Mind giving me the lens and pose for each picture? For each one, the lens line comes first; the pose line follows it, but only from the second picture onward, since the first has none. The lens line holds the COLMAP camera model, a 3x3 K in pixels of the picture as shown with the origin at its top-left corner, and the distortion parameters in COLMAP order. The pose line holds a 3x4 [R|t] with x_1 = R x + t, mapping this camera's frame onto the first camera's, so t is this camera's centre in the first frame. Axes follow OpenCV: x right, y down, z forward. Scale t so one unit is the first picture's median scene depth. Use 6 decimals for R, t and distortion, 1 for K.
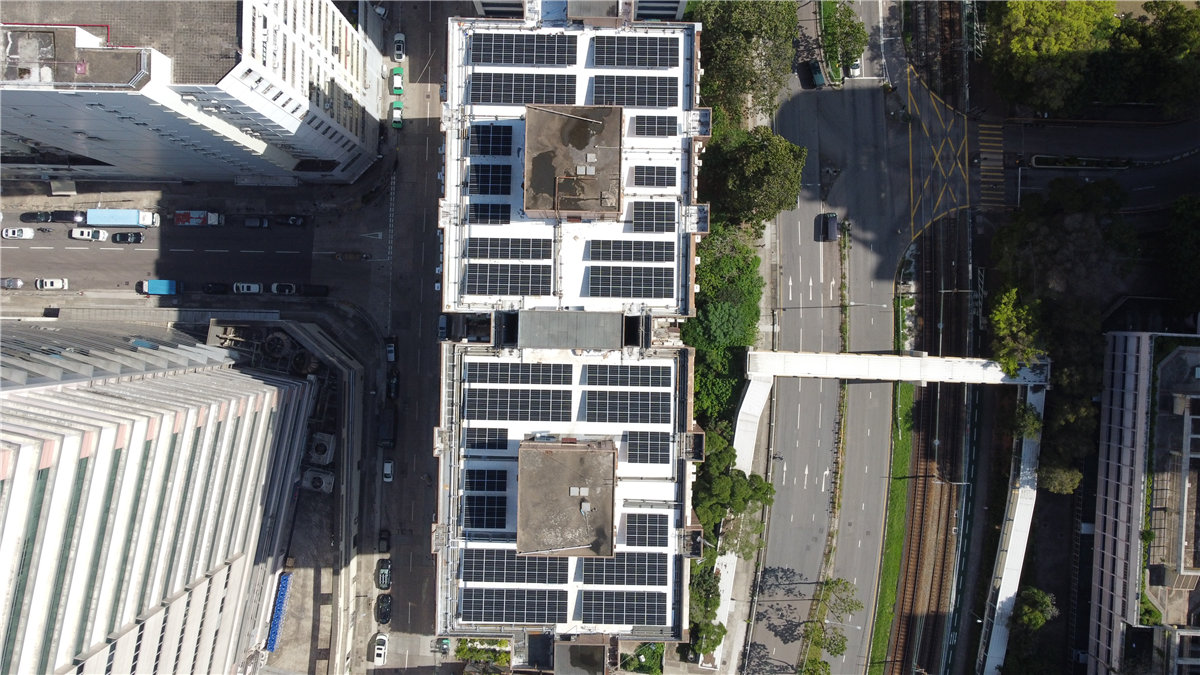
lens RADIAL K [[898.8, 0, 599.7], [0, 898.8, 332.6], [0, 0, 1]] dist [-0.008486, -0.001686]
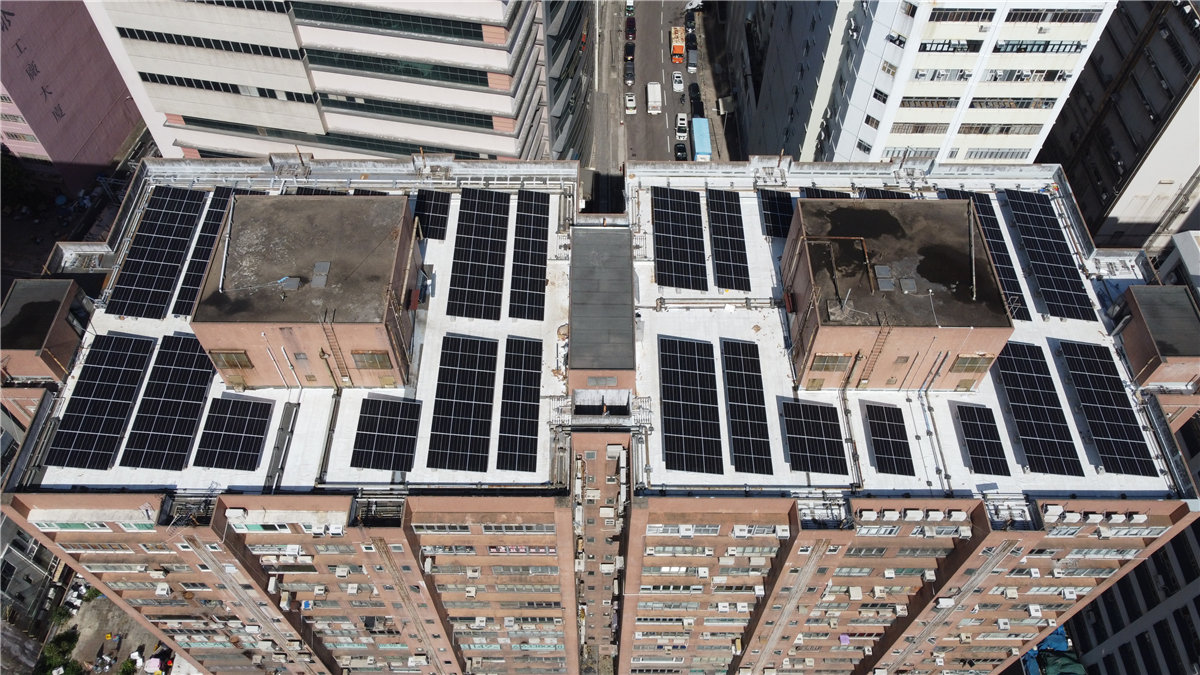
lens RADIAL K [[898.8, 0, 591.7], [0, 898.8, 337.6], [0, 0, 1]] dist [-0.008486, -0.001686]
pose [[0.011517, 0.814966, -0.579394, 0.321477], [-0.999831, 0.001083, -0.018352, 0.014459], [-0.014329, 0.579507, 0.814841, 0.523708]]
